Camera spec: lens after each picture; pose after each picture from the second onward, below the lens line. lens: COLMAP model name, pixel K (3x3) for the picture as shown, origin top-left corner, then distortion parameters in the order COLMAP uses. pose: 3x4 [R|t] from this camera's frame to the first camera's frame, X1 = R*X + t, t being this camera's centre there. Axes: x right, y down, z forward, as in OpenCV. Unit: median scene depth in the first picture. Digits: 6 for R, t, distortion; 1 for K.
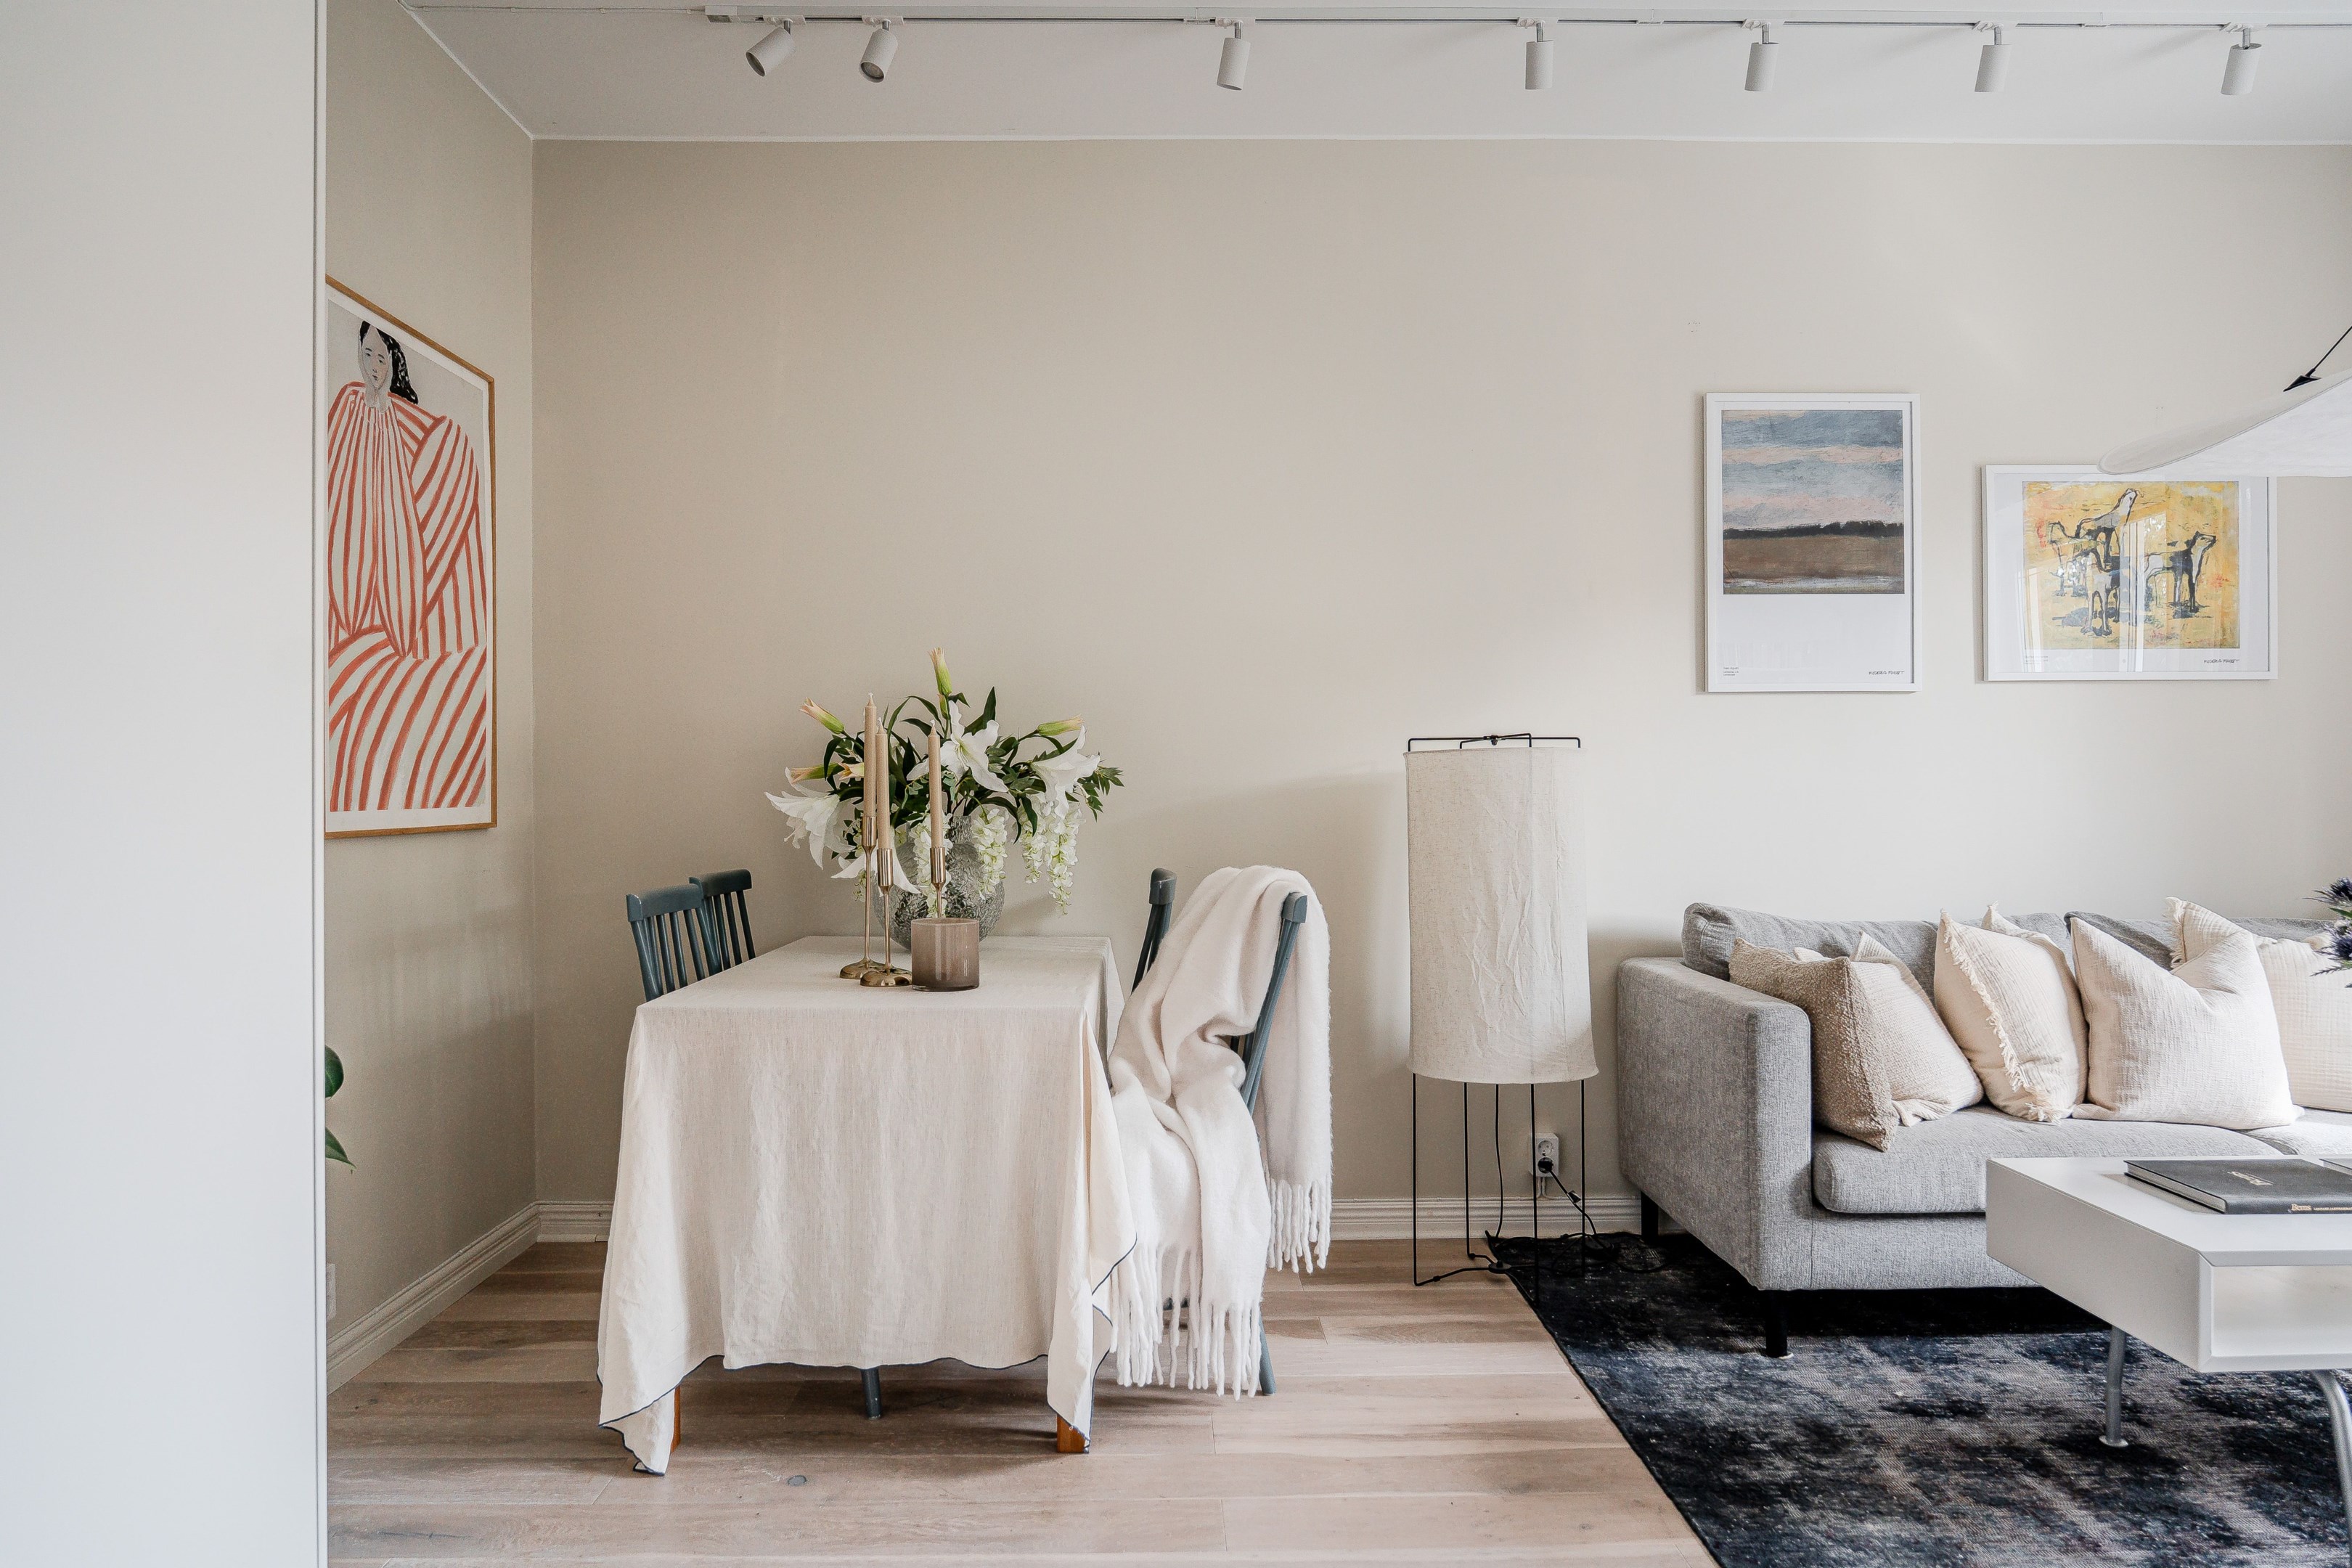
lens RADIAL K [[1499.0, 0, 1176.0], [0, 1499.0, 784.0], [0, 0, 1]] dist [-0.020694, 0.008056]
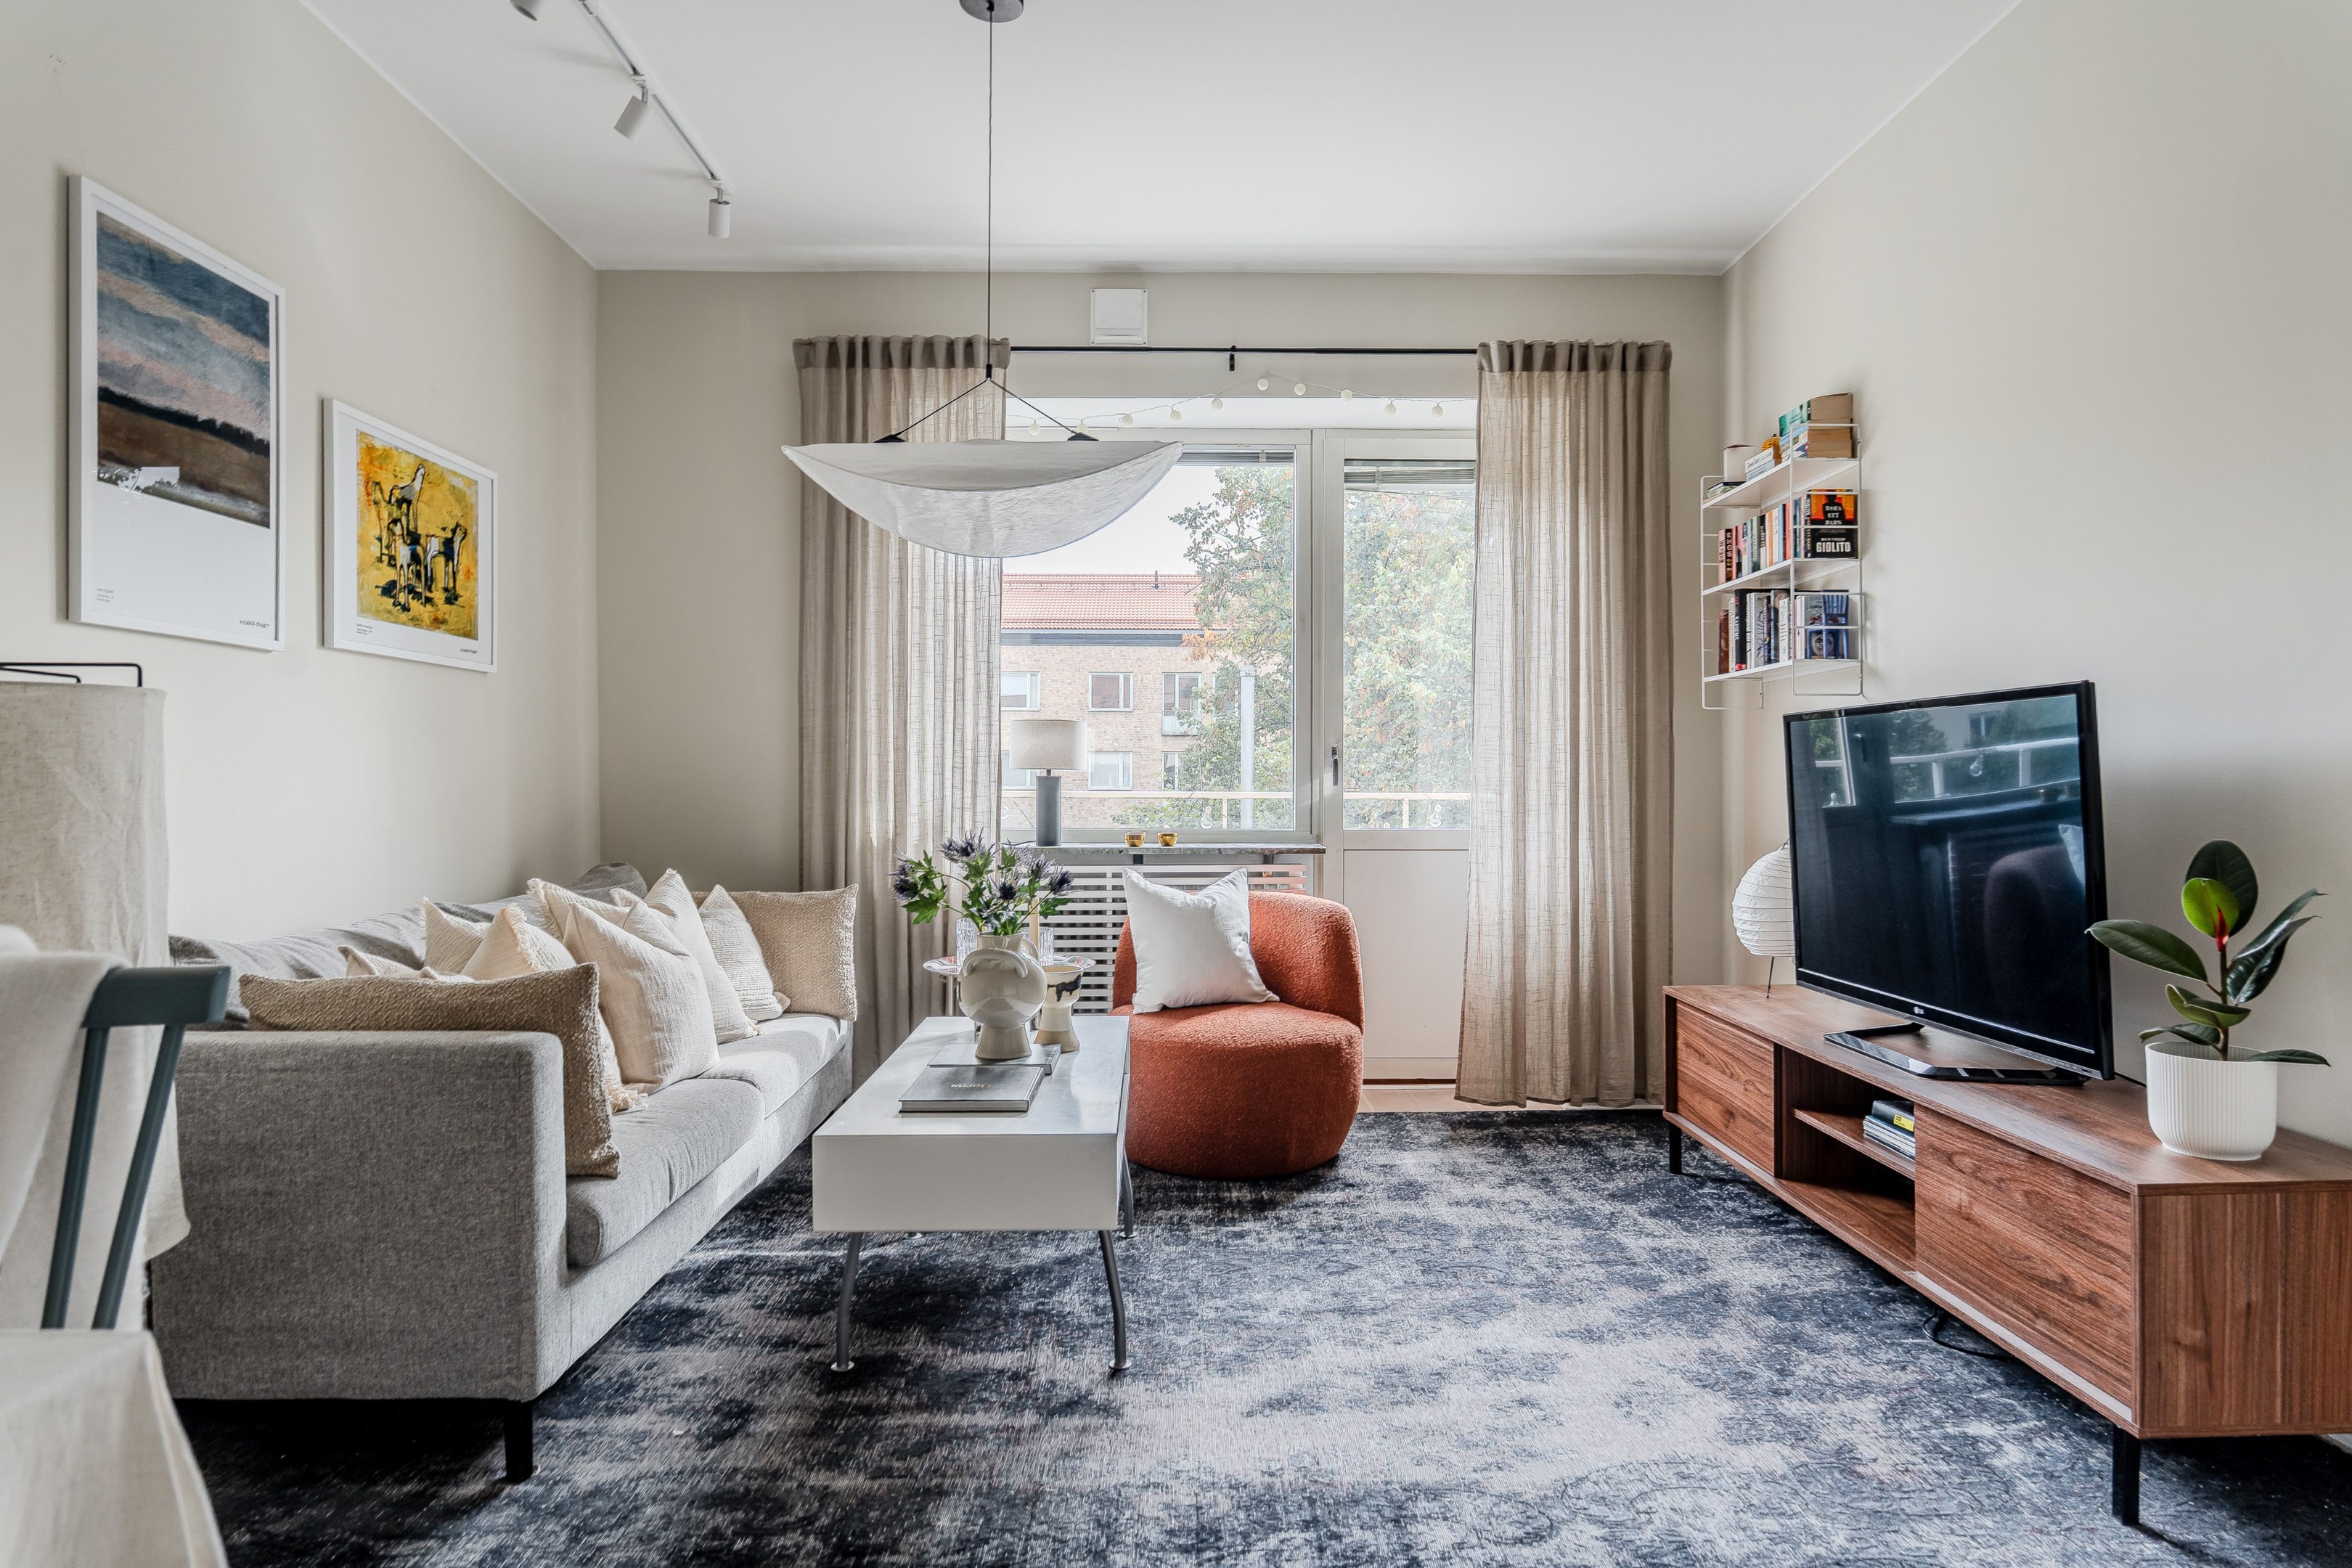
lens RADIAL K [[1392.7, 0, 1187.3], [0, 1392.7, 786.5], [0, 0, 1]] dist [-0.009040, -0.001636]
pose [[0.003117, 0.002583, 0.999992, -0.325290], [-0.001121, 0.999996, -0.002579, 0.016502], [-0.999995, -0.001113, 0.003120, 0.623997]]
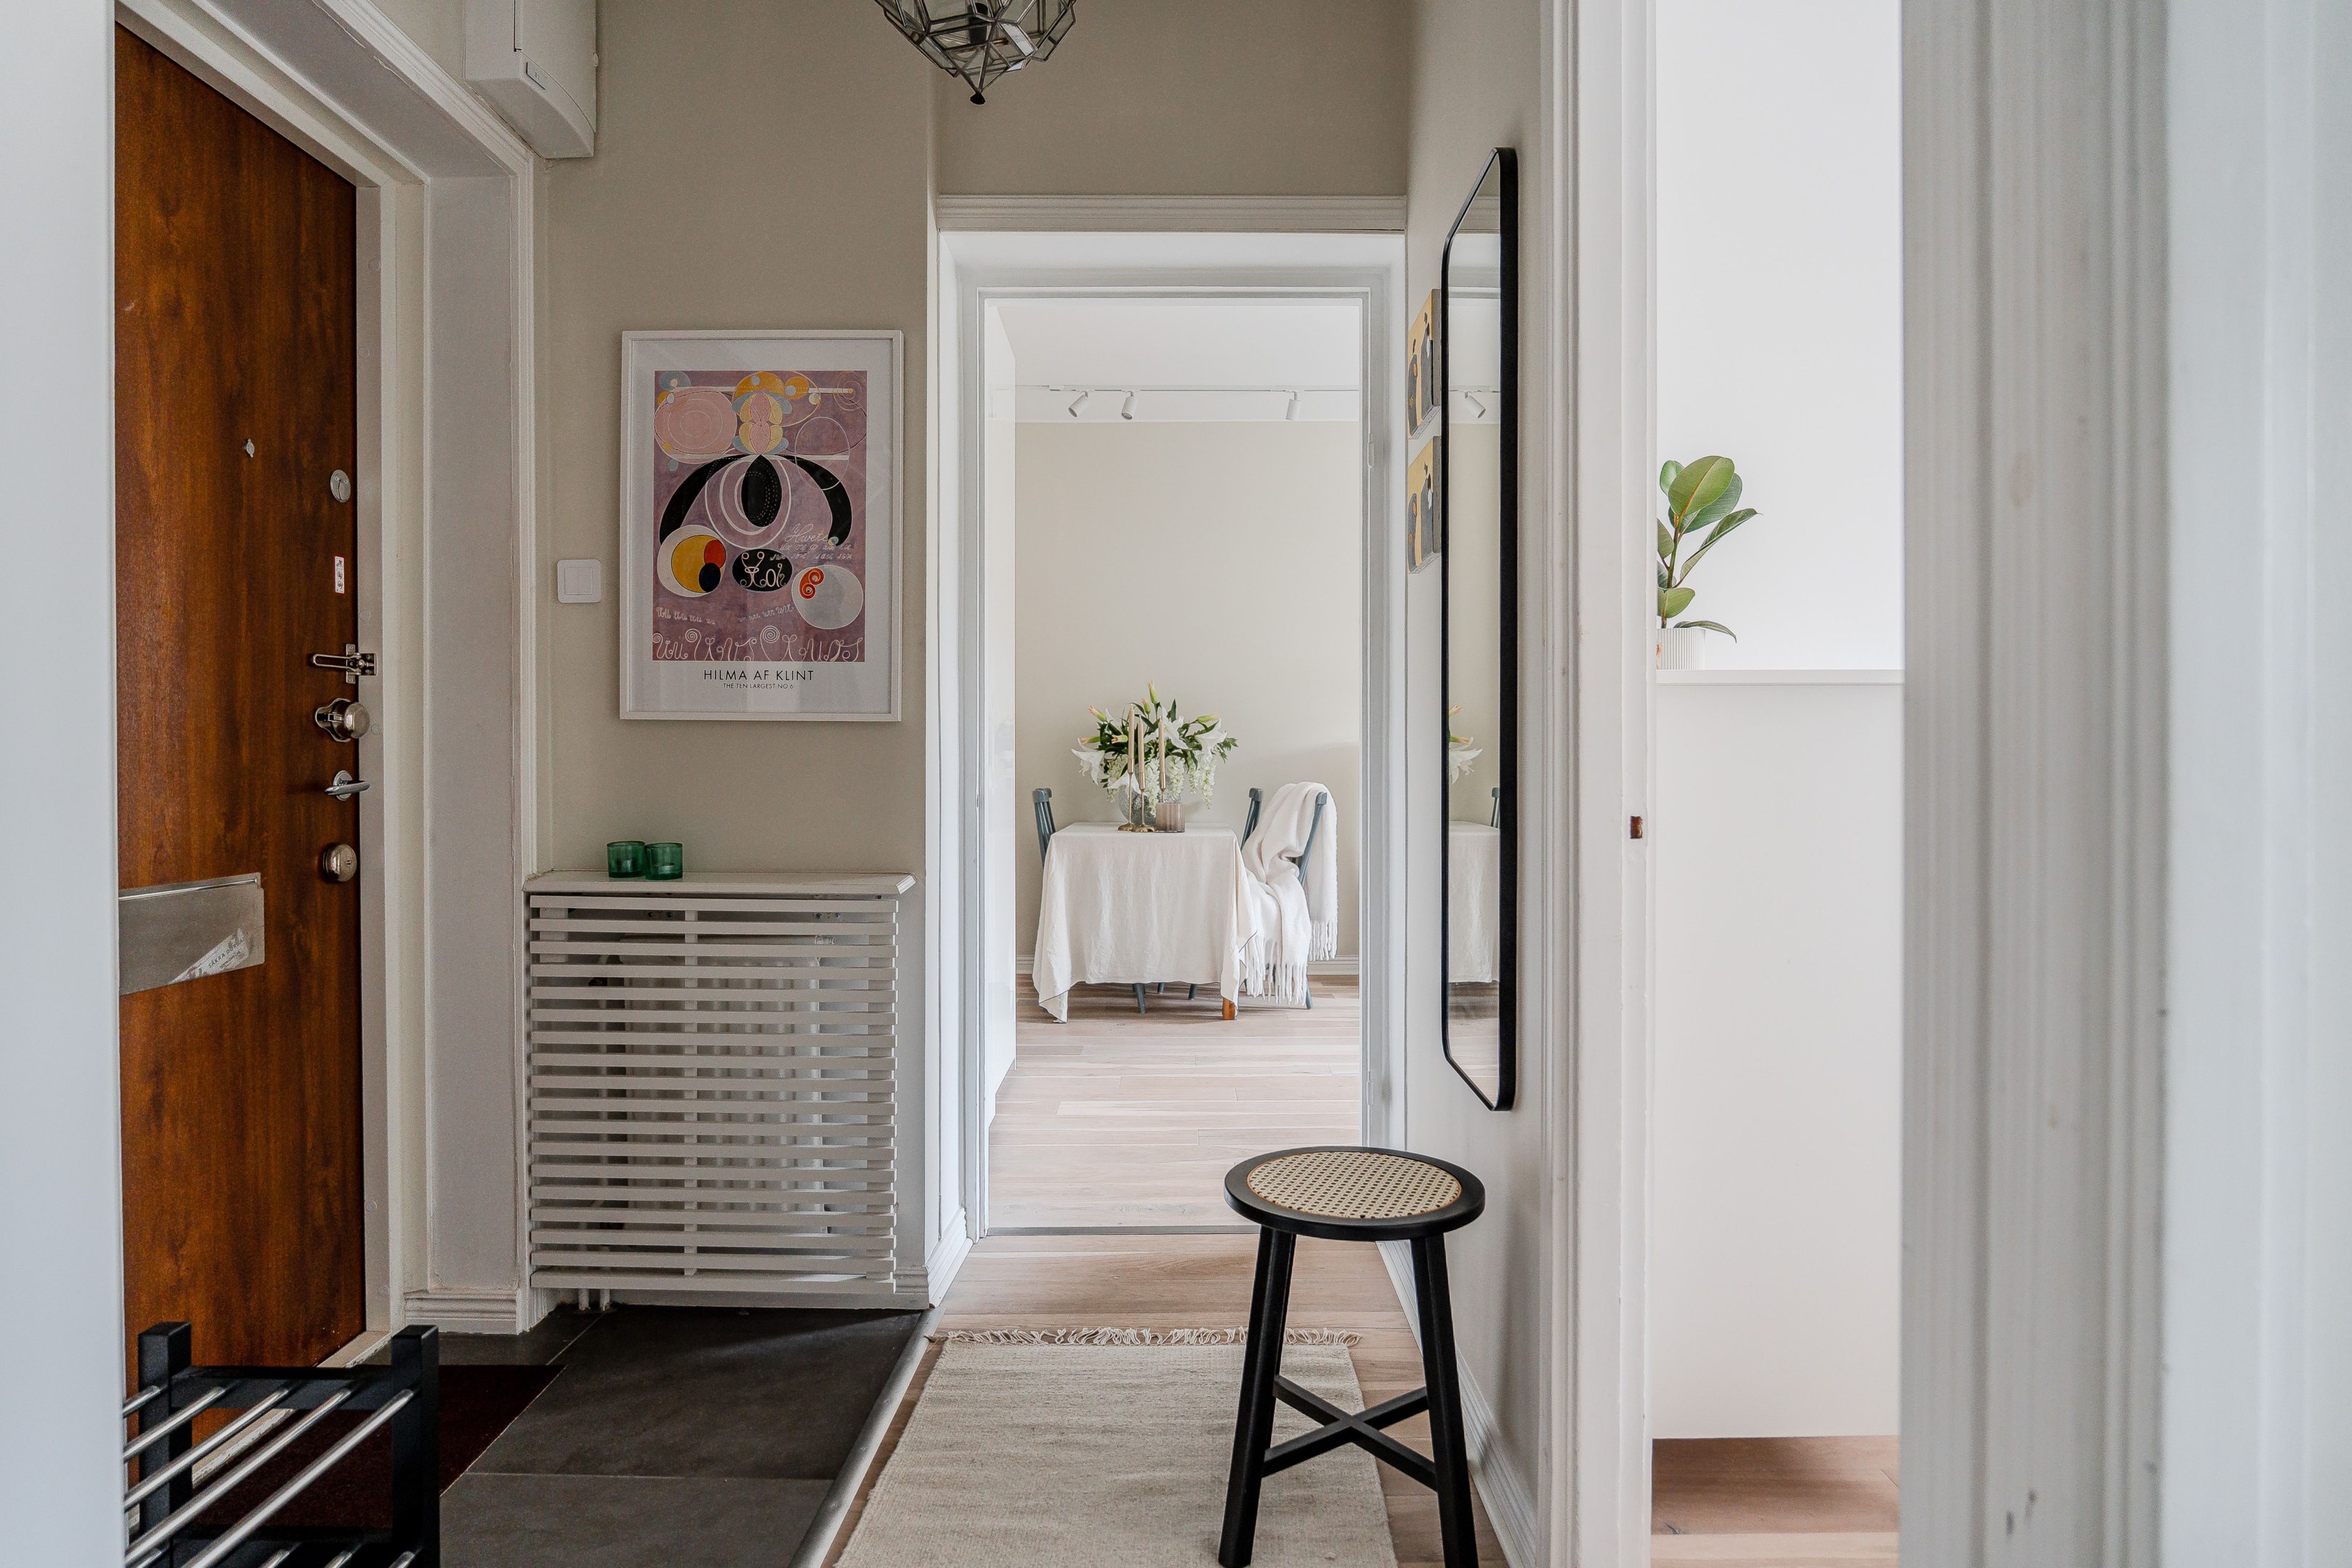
lens RADIAL K [[1367.4, 0, 1176.0], [0, 1367.4, 784.0], [0, 0, 1]] dist [-0.028071, -0.000316]
pose [[0.999902, 0.001680, -0.013903, -0.105717], [-0.001459, 0.999873, 0.015860, 0.025915], [0.013928, -0.015838, 0.999778, -1.007975]]
